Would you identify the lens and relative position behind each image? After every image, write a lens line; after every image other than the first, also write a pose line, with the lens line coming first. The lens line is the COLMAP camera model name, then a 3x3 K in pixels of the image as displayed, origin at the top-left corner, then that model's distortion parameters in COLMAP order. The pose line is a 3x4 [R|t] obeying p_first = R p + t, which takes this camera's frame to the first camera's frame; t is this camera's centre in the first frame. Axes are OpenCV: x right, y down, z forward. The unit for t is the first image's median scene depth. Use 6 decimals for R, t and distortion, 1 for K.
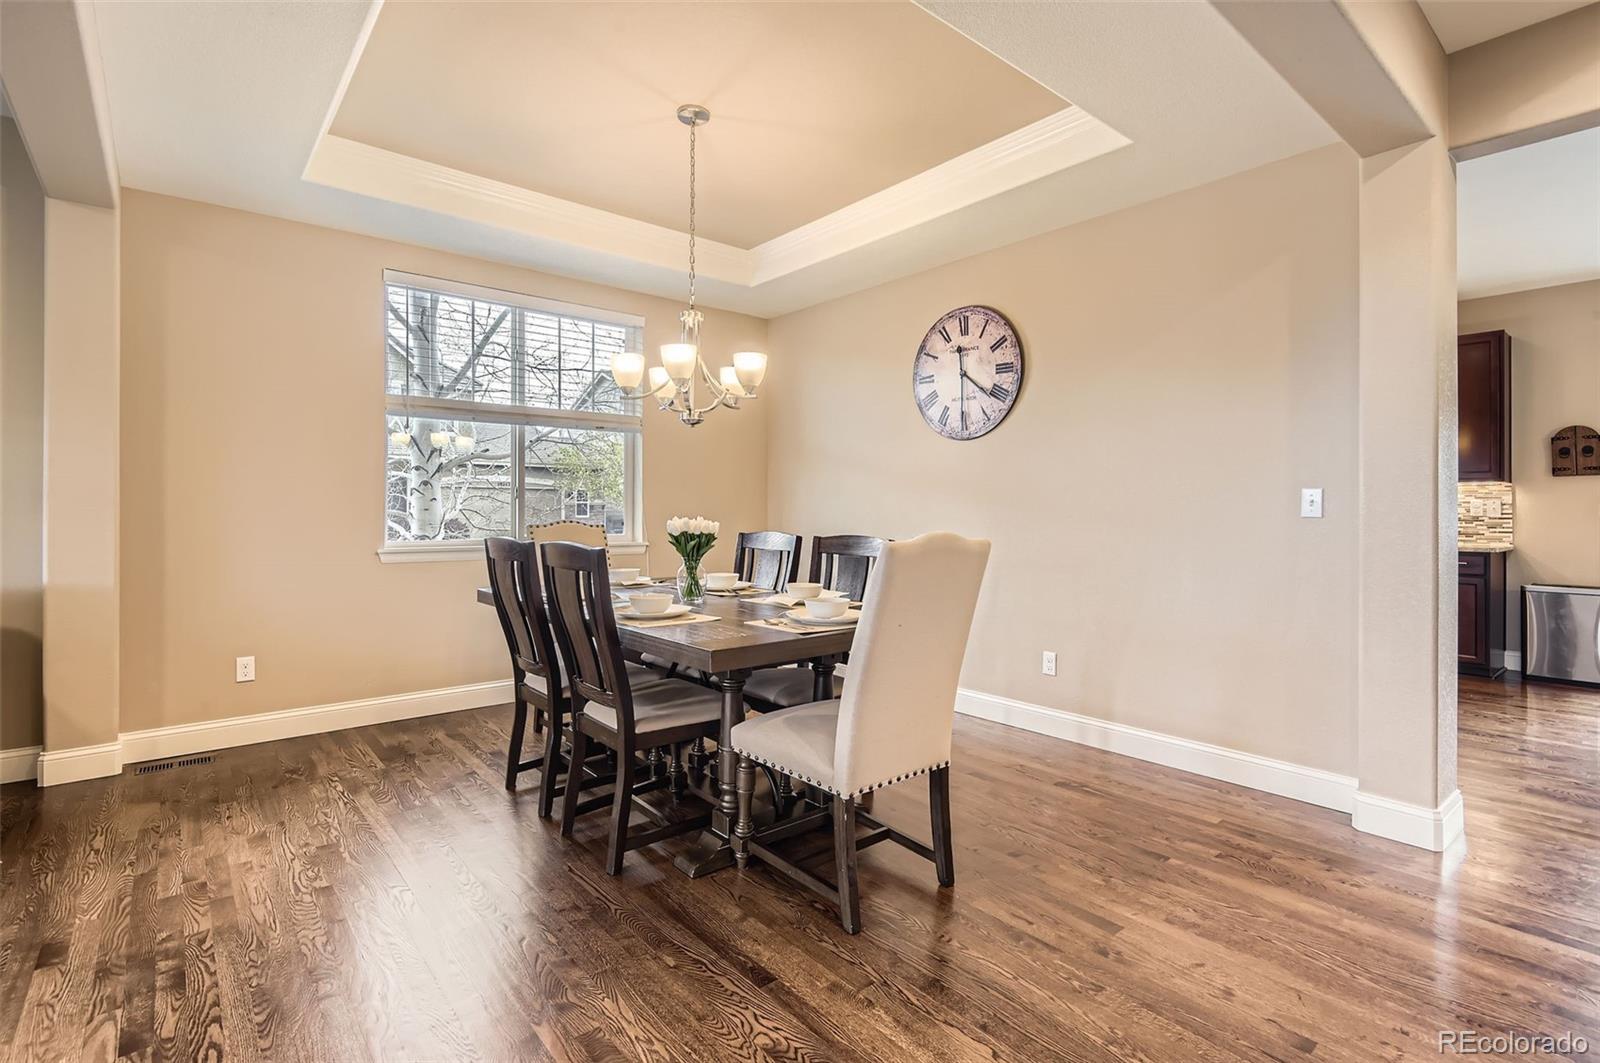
lens RADIAL K [[752.9, 0, 802.8], [0, 752.9, 505.5], [0, 0, 1]] dist [0.001348, -0.000163]
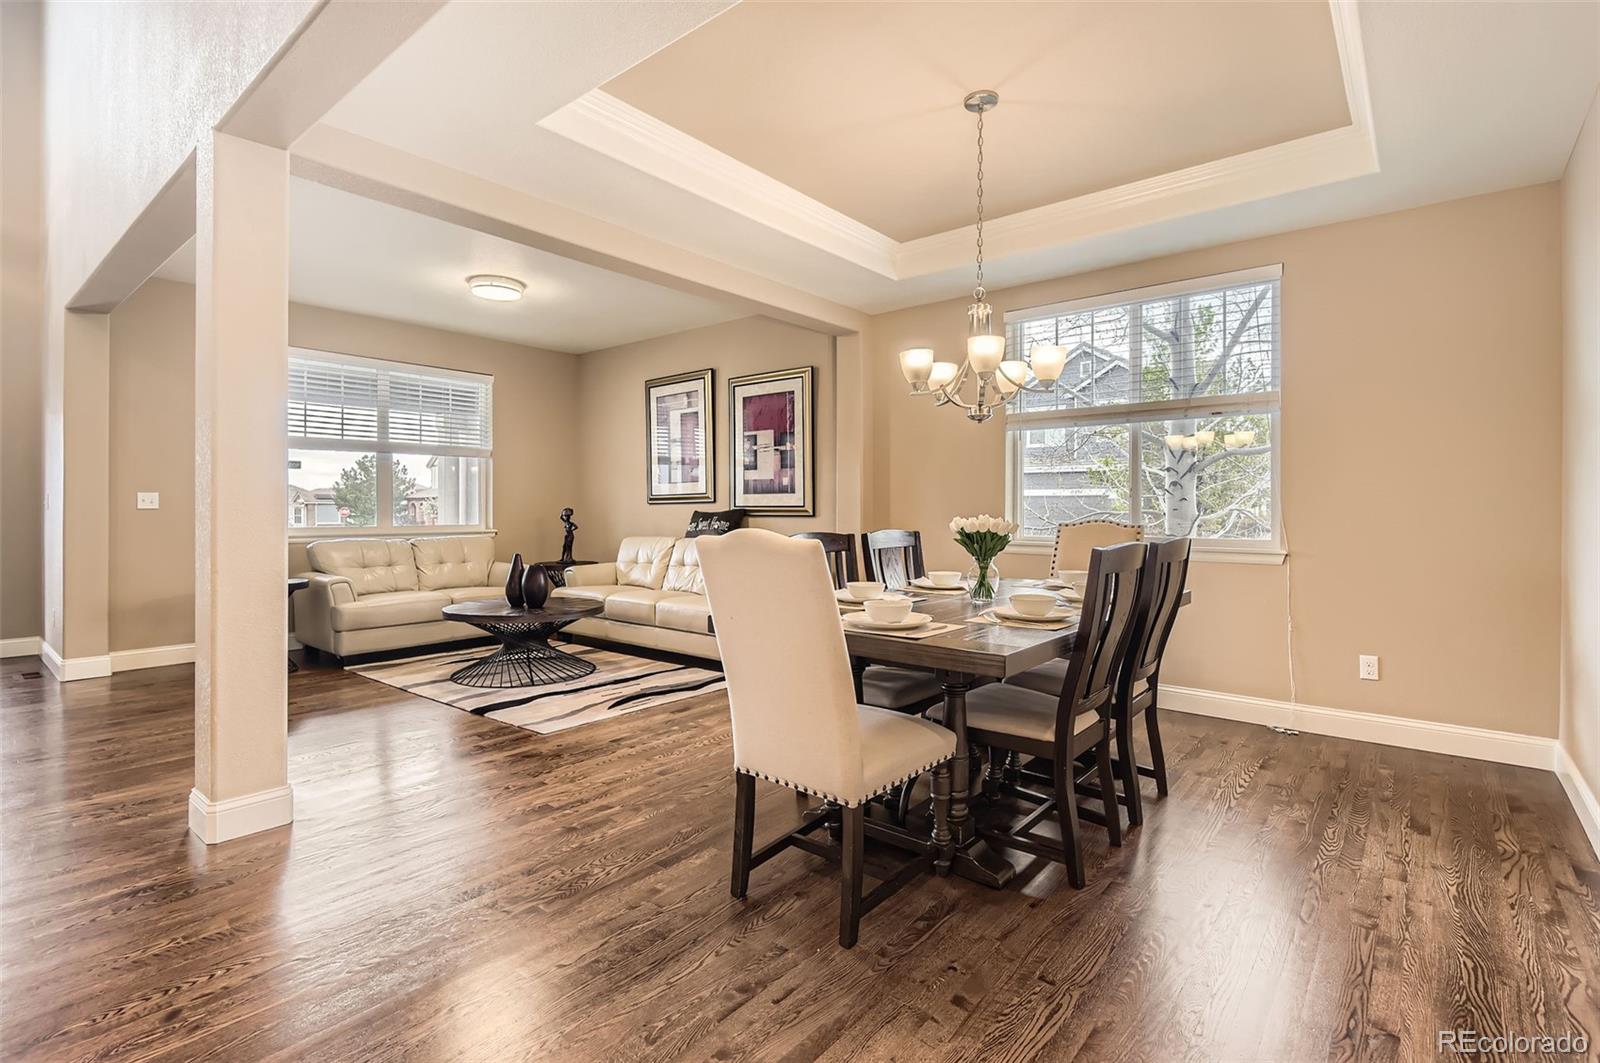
lens RADIAL K [[752.9, 0, 802.8], [0, 752.9, 505.5], [0, 0, 1]] dist [0.001348, -0.000163]
pose [[0.177091, -0.007844, -0.984163, 0.714963], [0.004134, 0.999965, -0.007226, 0.008888], [0.984186, -0.002789, 0.177117, 0.558901]]
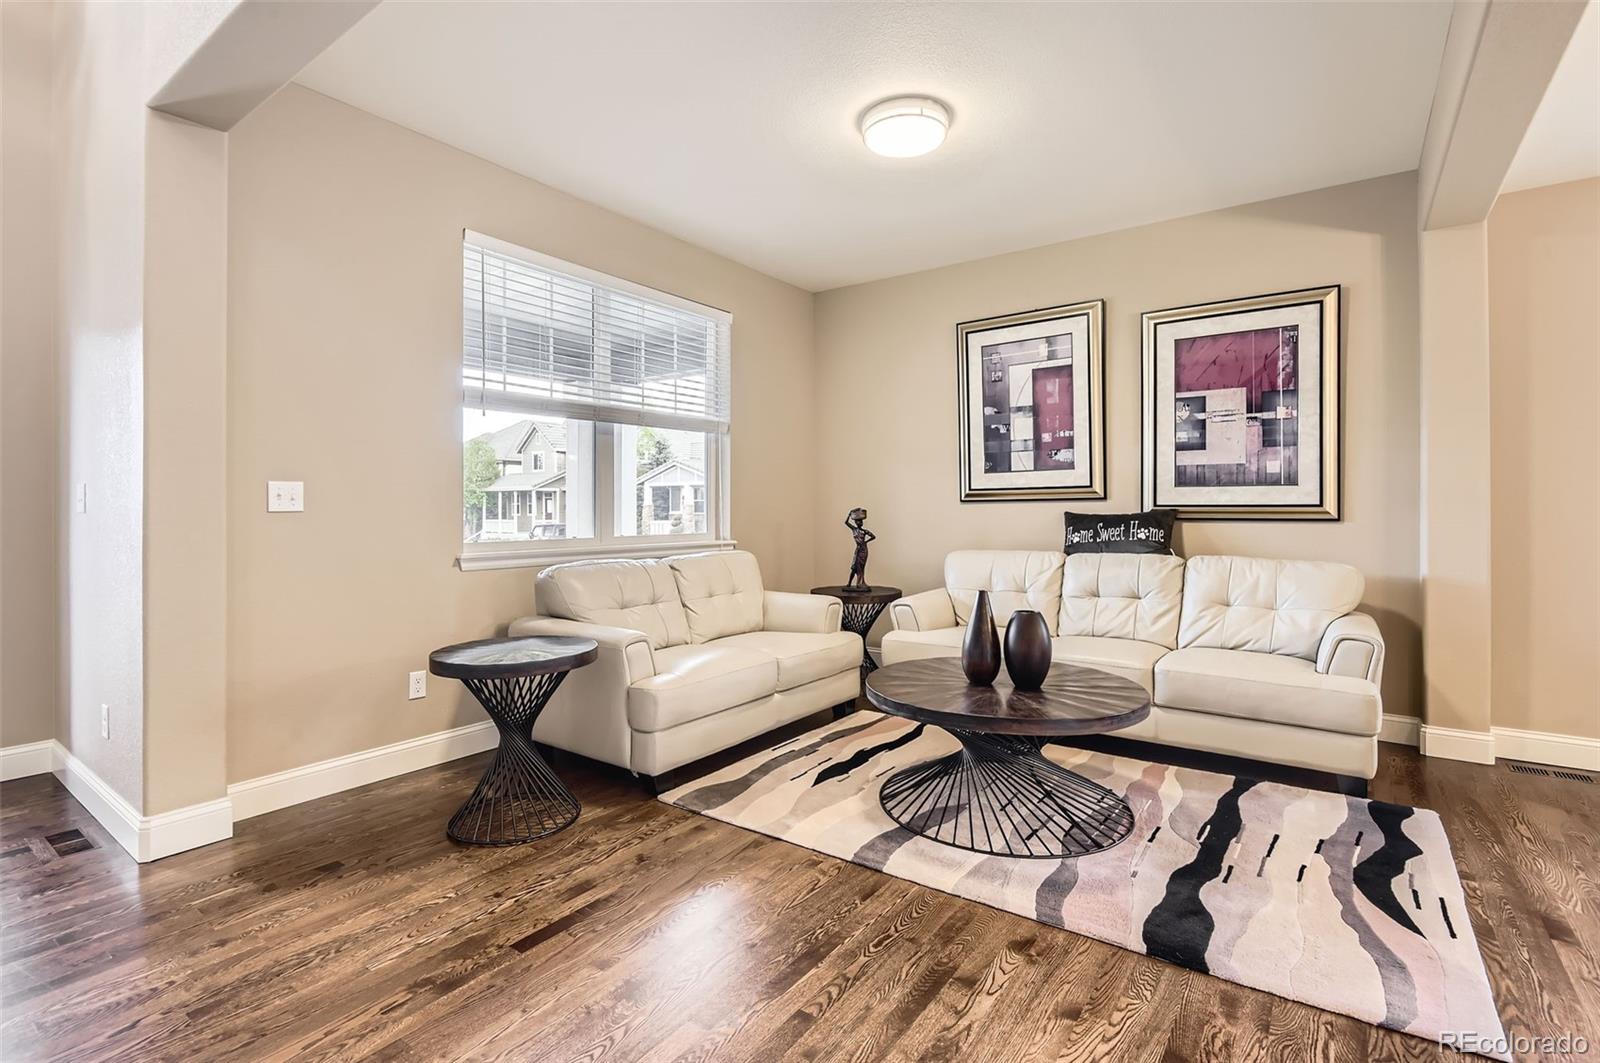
lens RADIAL K [[740.5, 0, 794.1], [0, 740.5, 509.2], [0, 0, 1]] dist [0.000482, -0.000672]
pose [[0.240582, -0.003042, -0.970624, -0.149422], [0.005934, 0.999981, -0.001663, 0.000772], [0.970611, -0.005359, 0.240595, -0.172792]]
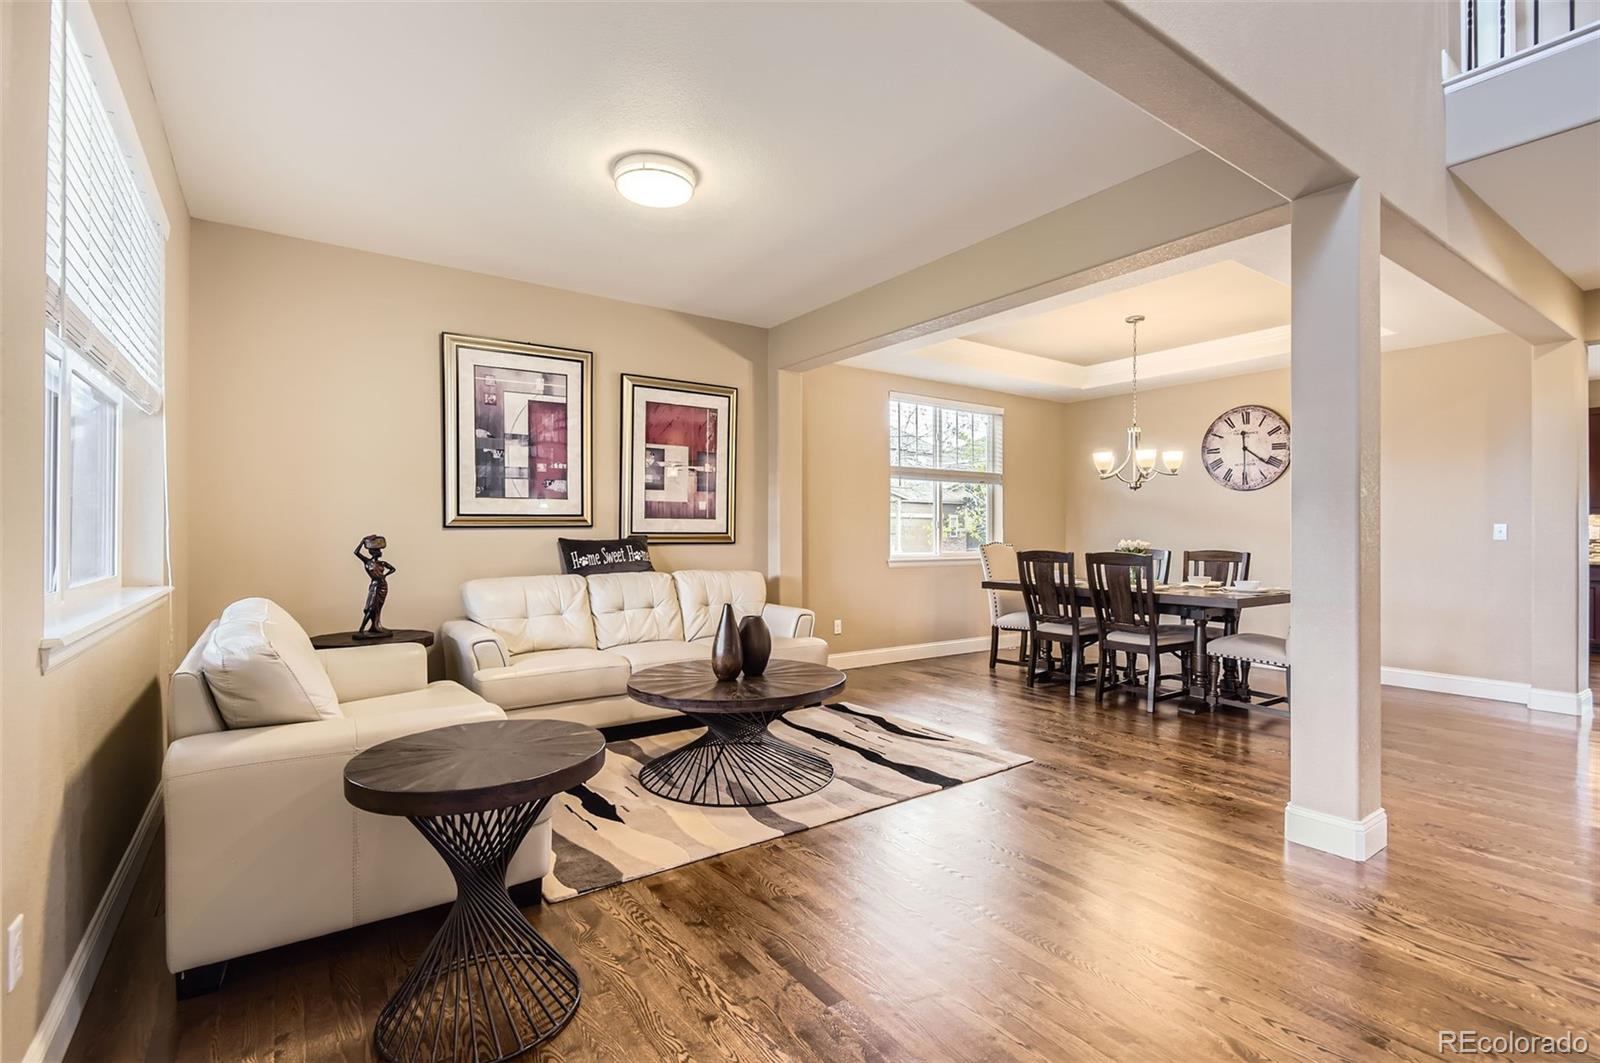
lens RADIAL K [[742.3, 0, 806.0], [0, 742.3, 529.7], [0, 0, 1]] dist [-0.002800, -0.001323]
pose [[0.996504, -0.000998, -0.083544, -0.732822], [0.001068, 0.999999, 0.000794, -0.010745], [0.083543, -0.000880, 0.996504, -0.791352]]
